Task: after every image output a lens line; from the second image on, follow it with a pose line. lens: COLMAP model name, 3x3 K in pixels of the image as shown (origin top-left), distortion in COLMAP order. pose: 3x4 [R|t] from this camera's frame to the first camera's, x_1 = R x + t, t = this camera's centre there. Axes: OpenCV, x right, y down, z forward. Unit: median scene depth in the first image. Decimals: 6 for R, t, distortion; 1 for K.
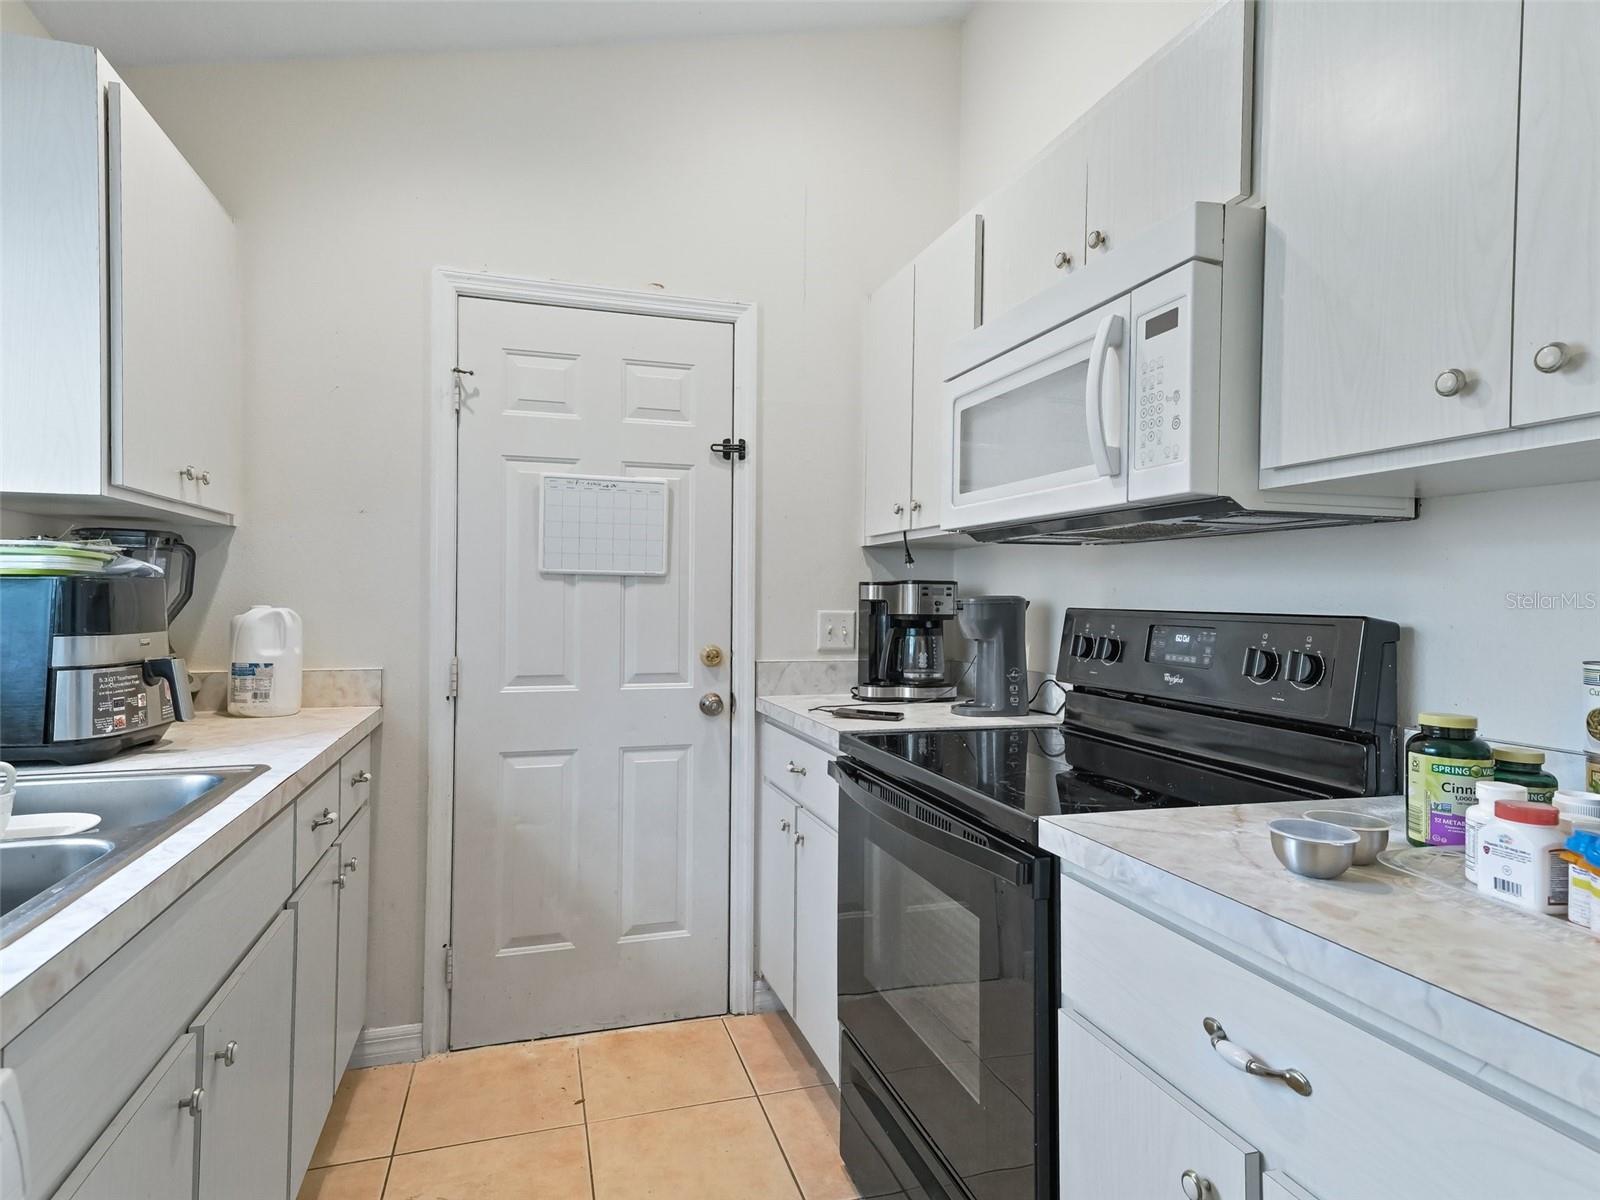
lens RADIAL K [[875.2, 0, 782.0], [0, 875.2, 593.9], [0, 0, 1]] dist [0.060974, -0.016832]
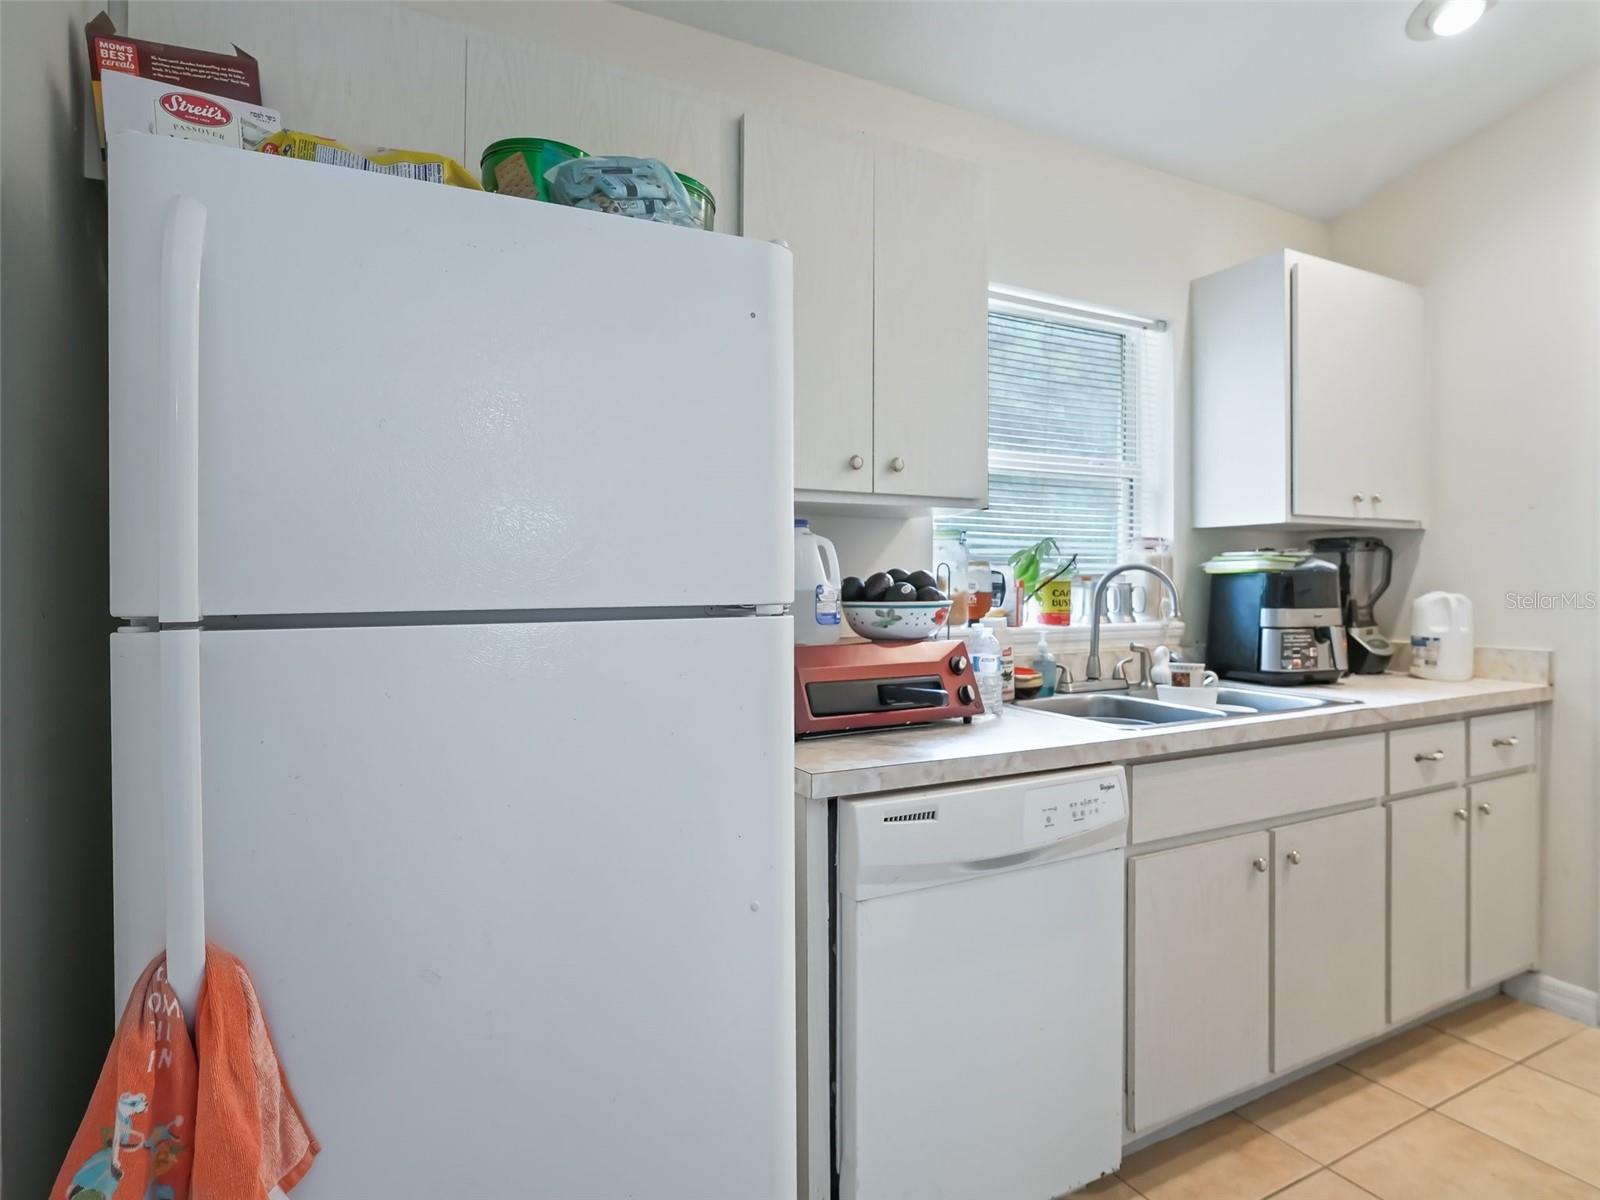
lens RADIAL K [[915.2, 0, 819.3], [0, 915.2, 584.5], [0, 0, 1]] dist [-0.005806, 0.000426]
pose [[0.225305, -0.003967, -0.974280, 0.457679], [0.006008, 0.999978, -0.002683, 0.001029], [0.974270, -0.005249, 0.225324, -0.129049]]
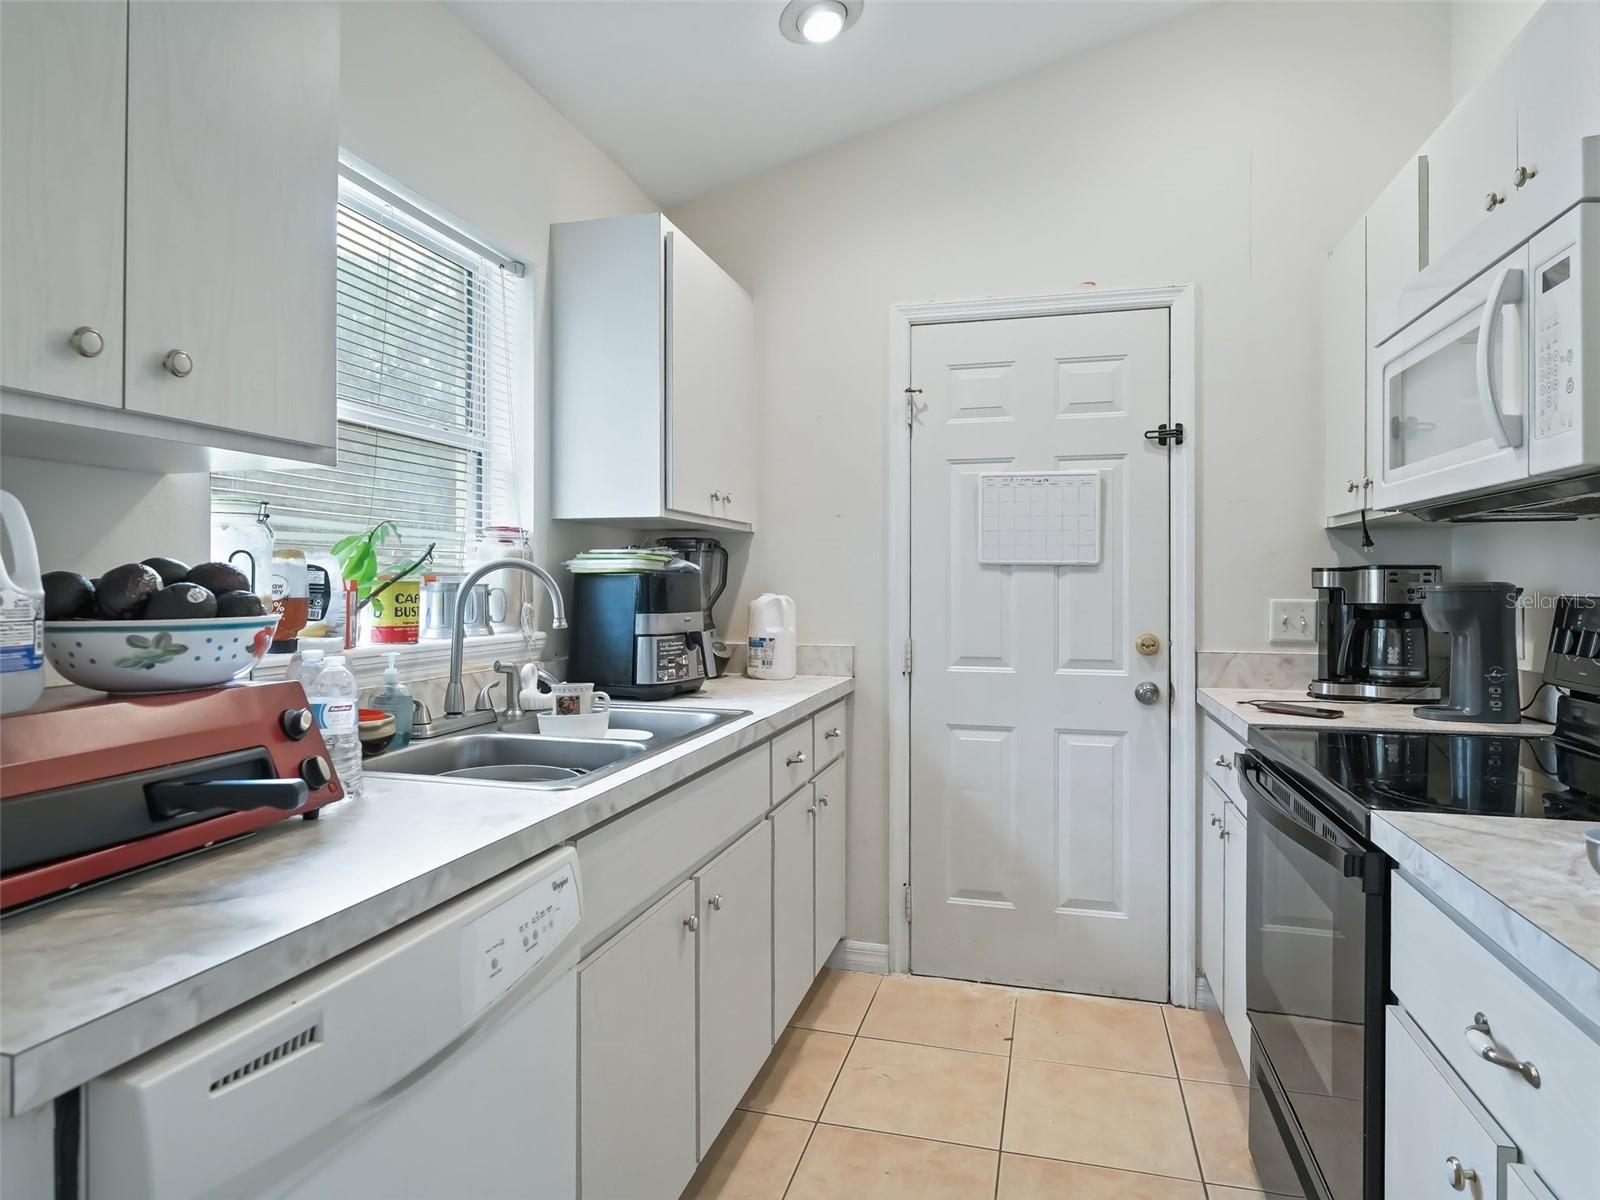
lens RADIAL K [[915.2, 0, 819.3], [0, 915.2, 584.5], [0, 0, 1]] dist [-0.005806, 0.000426]
pose [[0.858196, -0.004838, -0.513299, 0.153454], [0.006126, 0.999981, 0.000818, -0.000314], [0.513285, -0.003847, 0.858210, -0.093020]]
